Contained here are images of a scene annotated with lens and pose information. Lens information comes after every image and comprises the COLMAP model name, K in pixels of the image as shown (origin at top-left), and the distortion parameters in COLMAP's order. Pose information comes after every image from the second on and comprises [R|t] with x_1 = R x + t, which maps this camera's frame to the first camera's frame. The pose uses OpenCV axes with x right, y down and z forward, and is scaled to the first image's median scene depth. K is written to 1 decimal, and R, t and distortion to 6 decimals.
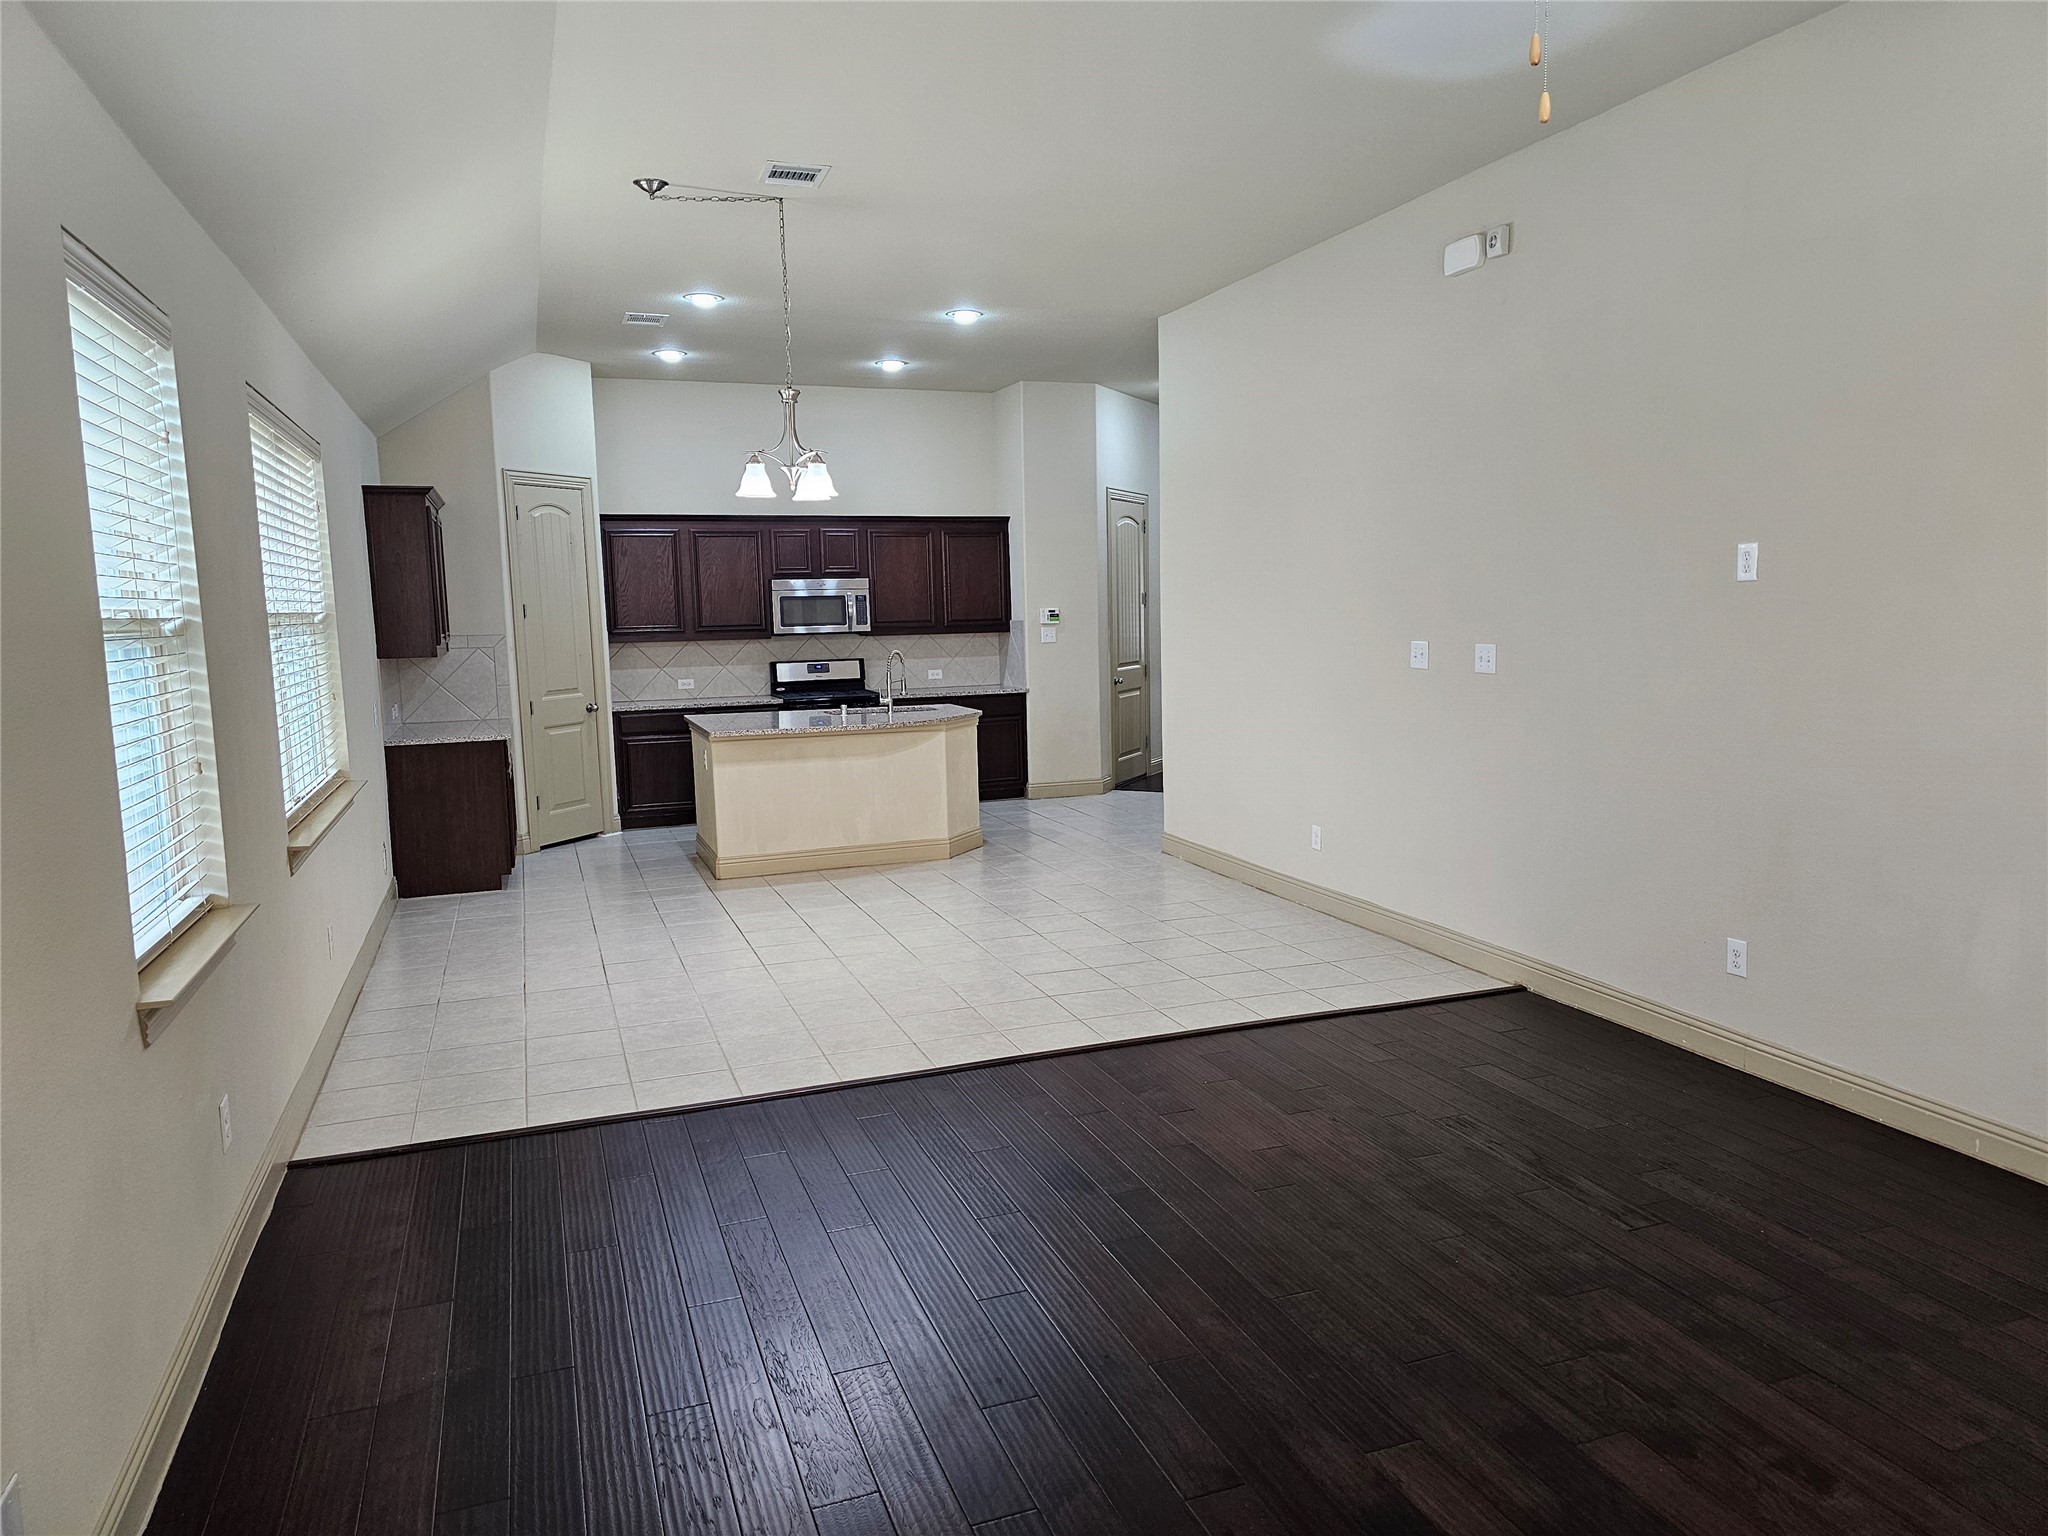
lens RADIAL K [[1356.5, 0, 1021.7], [0, 1356.5, 755.5], [0, 0, 1]] dist [0.087934, -0.082091]
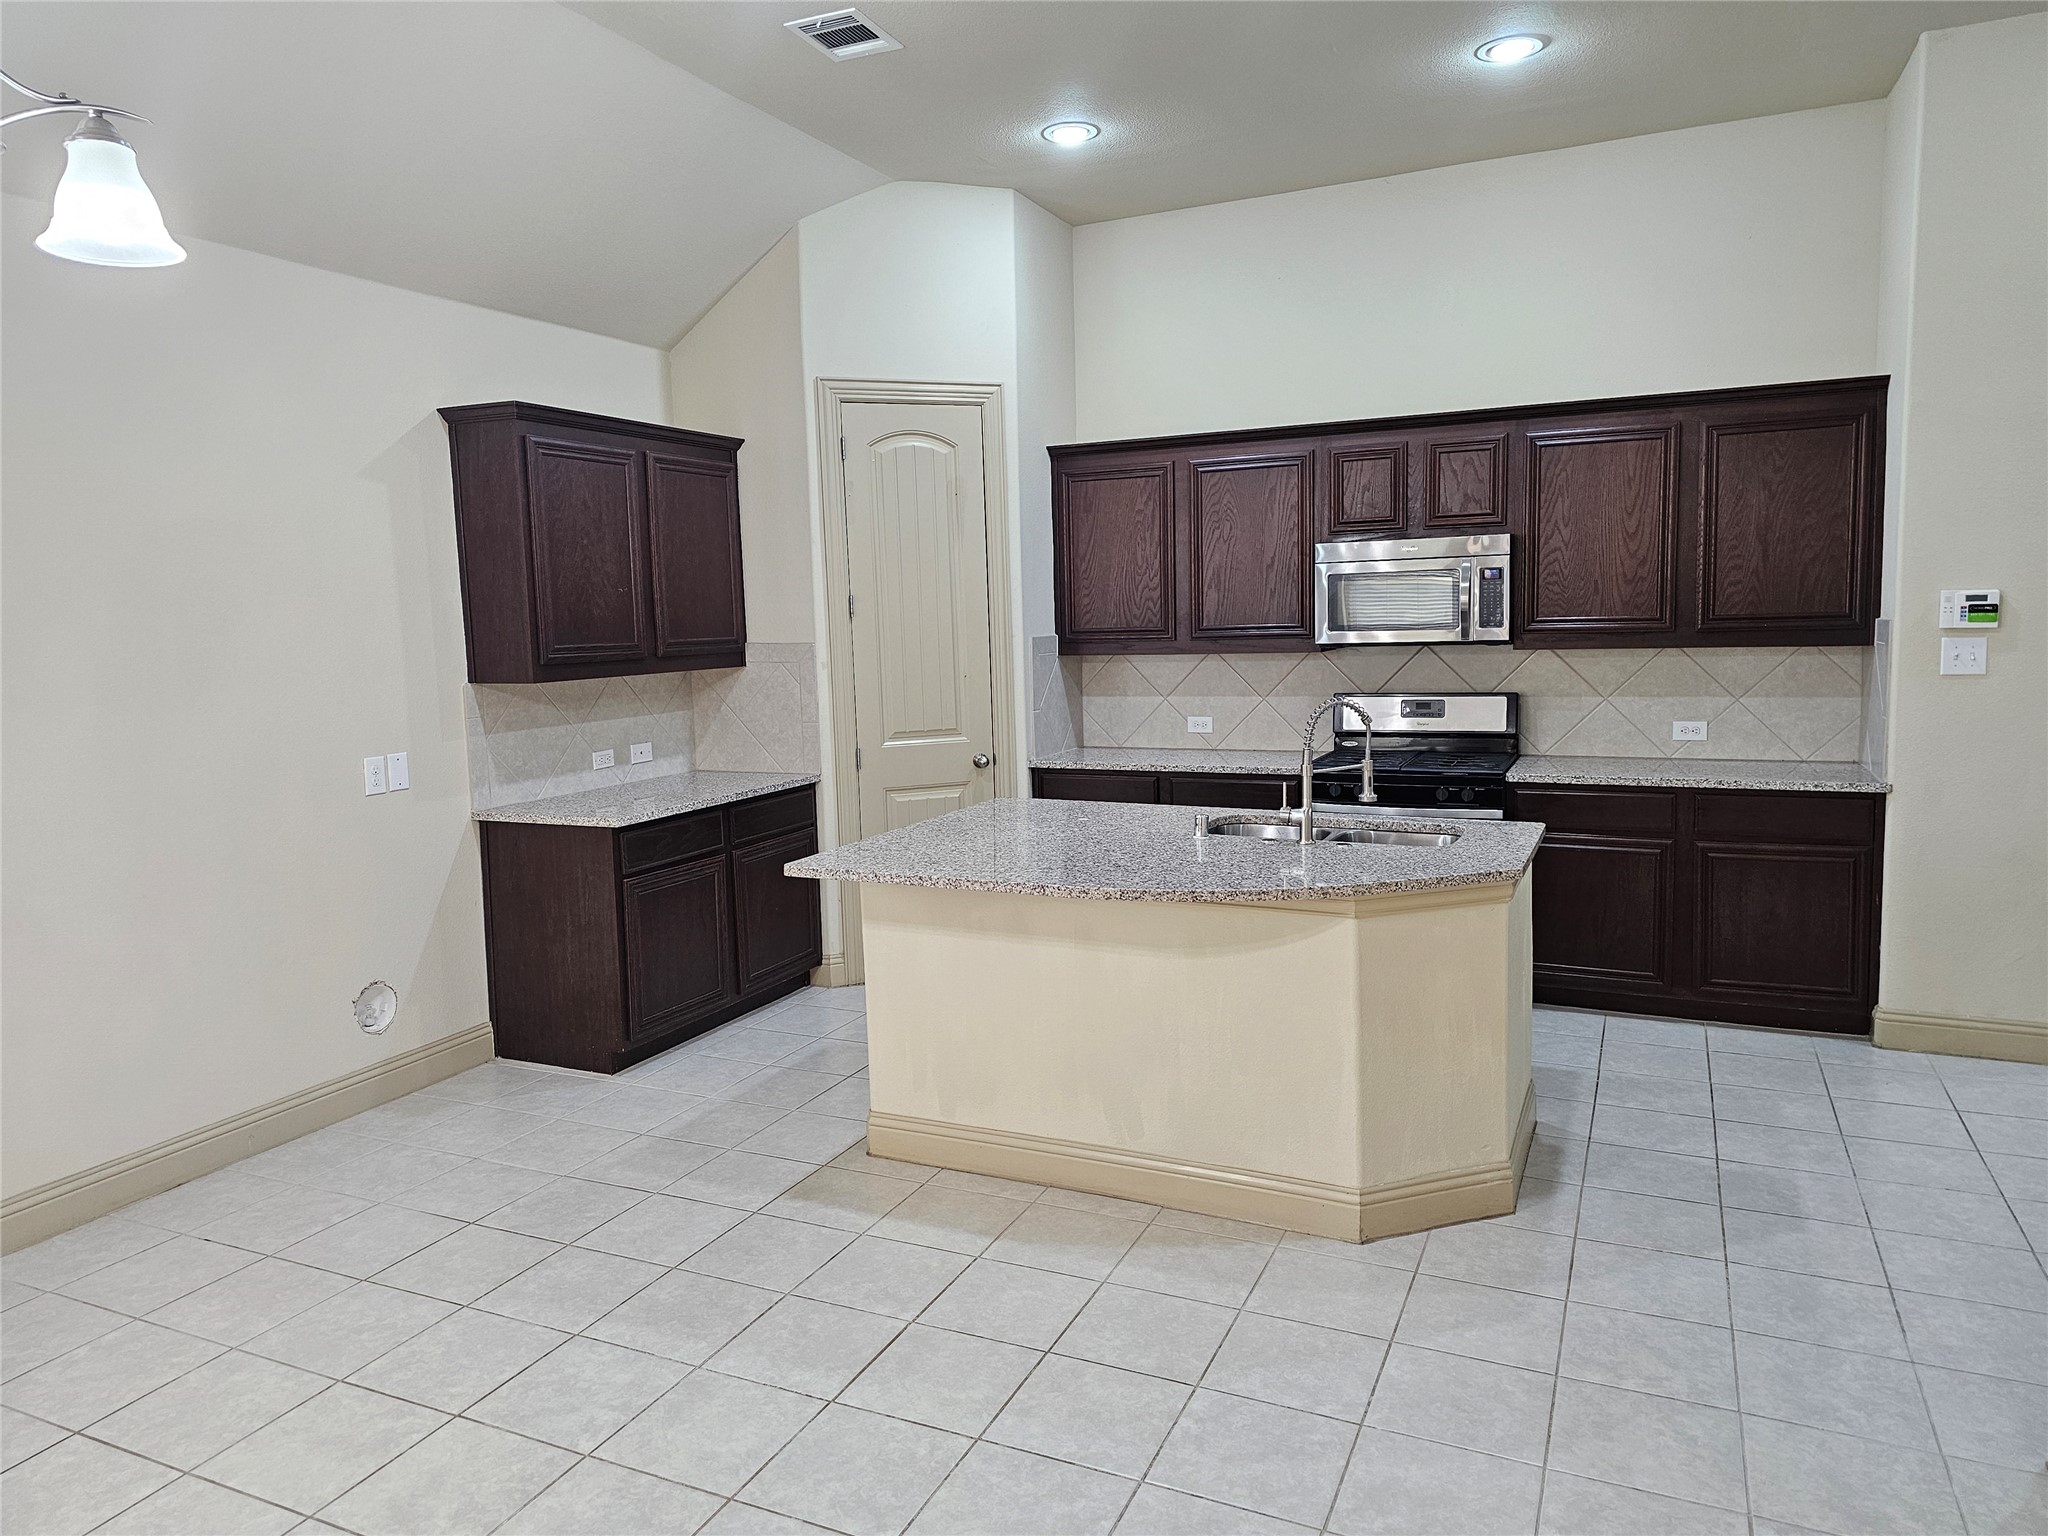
lens RADIAL K [[1358.3, 0, 1034.7], [0, 1358.3, 751.7], [0, 0, 1]] dist [0.088401, -0.083709]
pose [[0.709673, 0.078333, -0.700163, 0.120721], [-0.069727, 0.996730, 0.040839, -0.060586], [0.701072, 0.019838, 0.712814, 0.532363]]
